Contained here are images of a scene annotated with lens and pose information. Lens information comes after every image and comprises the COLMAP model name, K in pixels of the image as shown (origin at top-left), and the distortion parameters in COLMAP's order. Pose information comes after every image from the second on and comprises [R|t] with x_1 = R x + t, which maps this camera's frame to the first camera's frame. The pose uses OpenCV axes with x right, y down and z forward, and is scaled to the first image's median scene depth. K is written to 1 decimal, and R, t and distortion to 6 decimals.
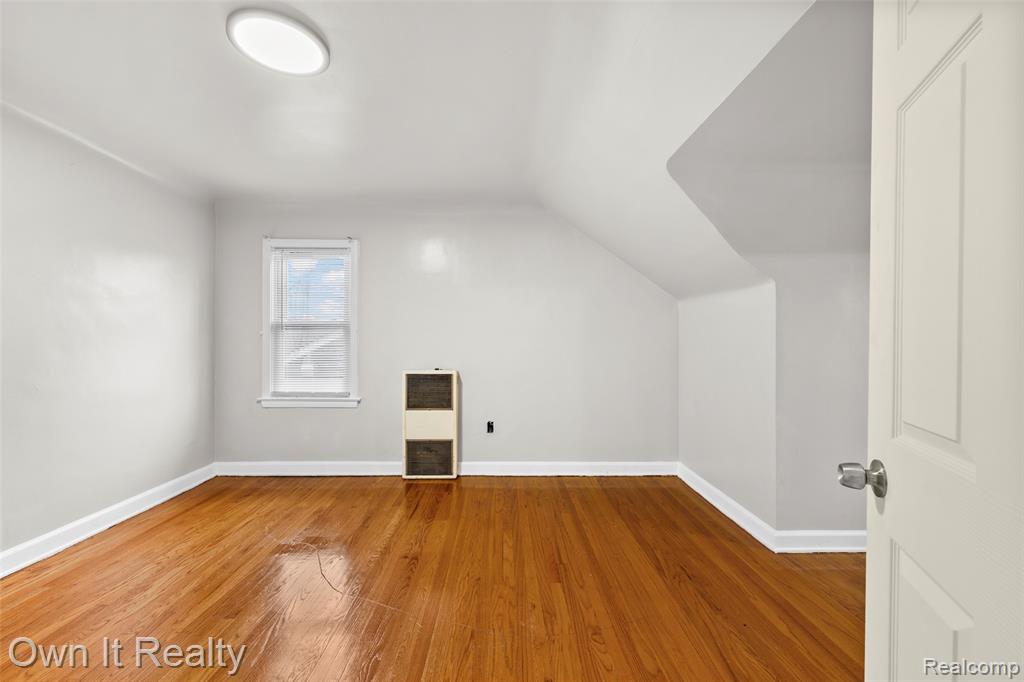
lens RADIAL K [[407.0, 0, 508.9], [0, 407.0, 345.4], [0, 0, 1]] dist [-0.000539, 0.000026]
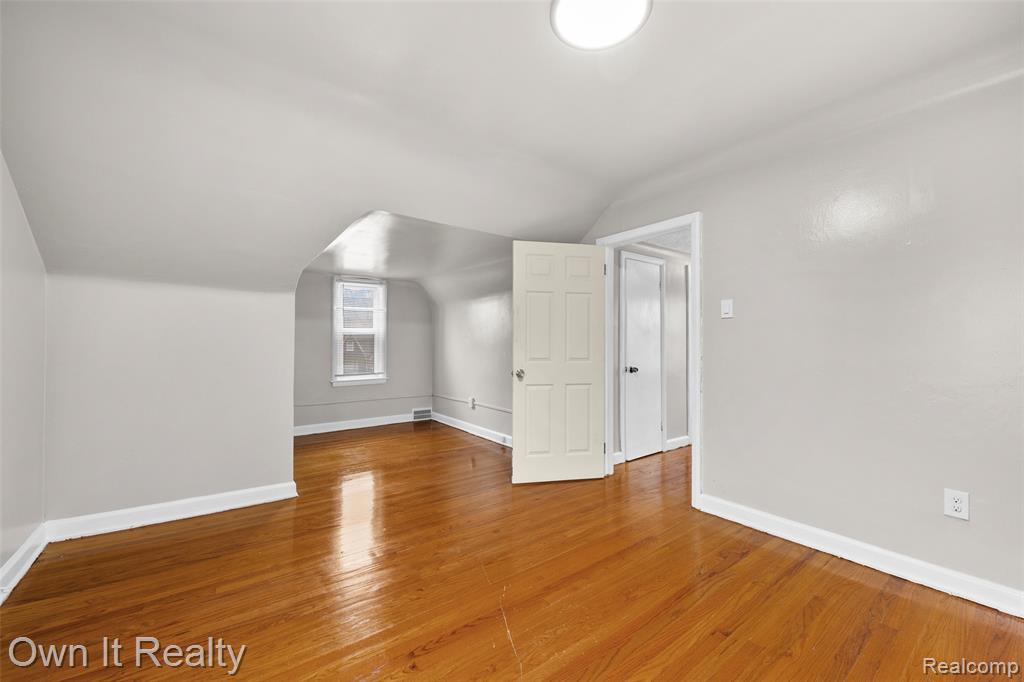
lens RADIAL K [[407.0, 0, 508.9], [0, 407.0, 345.4], [0, 0, 1]] dist [-0.000539, 0.000026]
pose [[-0.581600, -0.003447, 0.813468, -0.702827], [0.004049, 0.999966, 0.007132, 0.001731], [-0.813465, 0.007441, -0.581566, 1.008743]]
